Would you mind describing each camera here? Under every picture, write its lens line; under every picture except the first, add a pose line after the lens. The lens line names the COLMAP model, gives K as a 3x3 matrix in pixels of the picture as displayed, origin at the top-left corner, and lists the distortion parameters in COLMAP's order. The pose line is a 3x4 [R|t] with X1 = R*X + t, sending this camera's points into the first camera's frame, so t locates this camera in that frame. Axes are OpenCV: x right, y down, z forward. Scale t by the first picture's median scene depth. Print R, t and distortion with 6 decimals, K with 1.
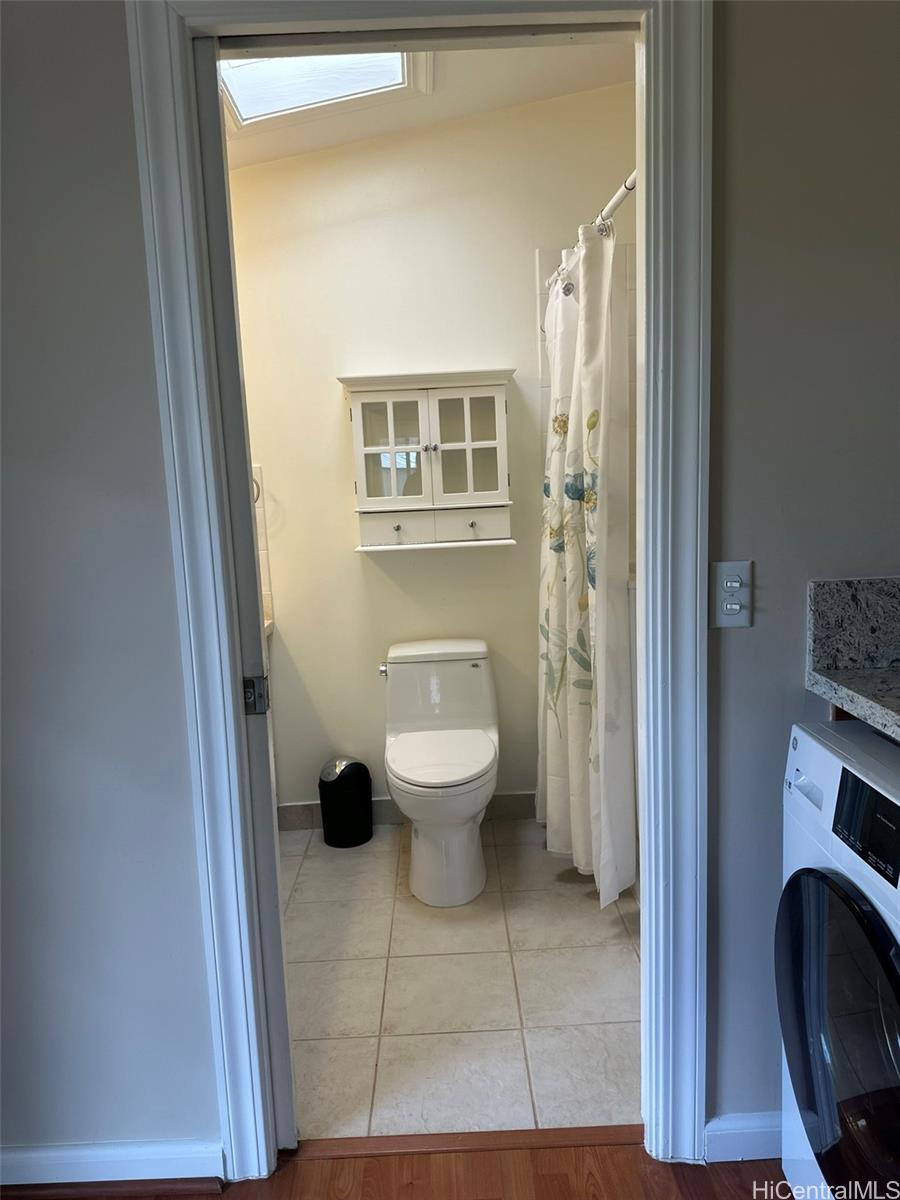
lens RADIAL K [[845.9, 0, 446.3], [0, 845.9, 592.1], [0, 0, 1]] dist [0.070303, -0.055442]
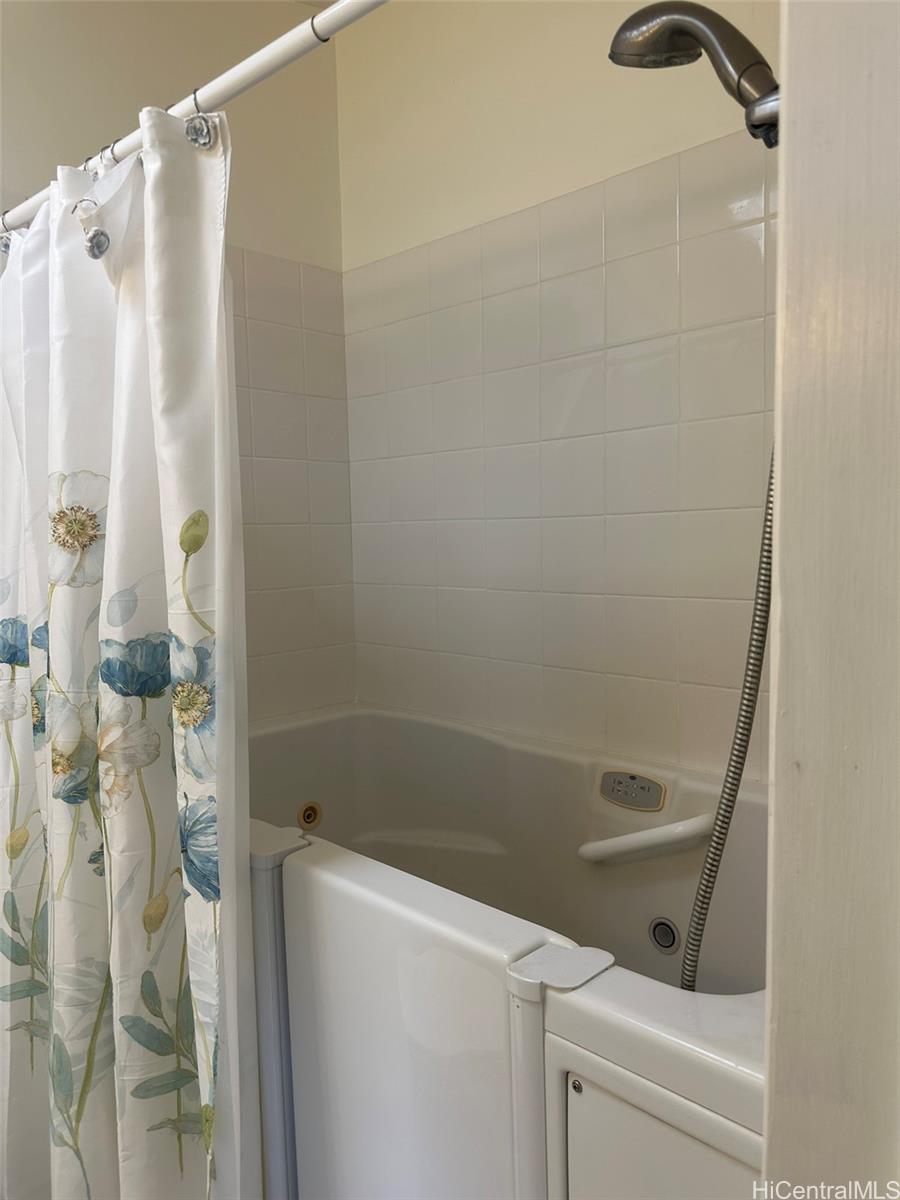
lens RADIAL K [[825.6, 0, 451.0], [0, 825.6, 542.8], [0, 0, 1]] dist [0.066967, -0.065029]
pose [[0.709590, -0.023939, 0.704208, -0.041022], [0.097686, 0.993114, -0.064672, -0.146439], [-0.697811, 0.114681, 0.707042, 0.559903]]
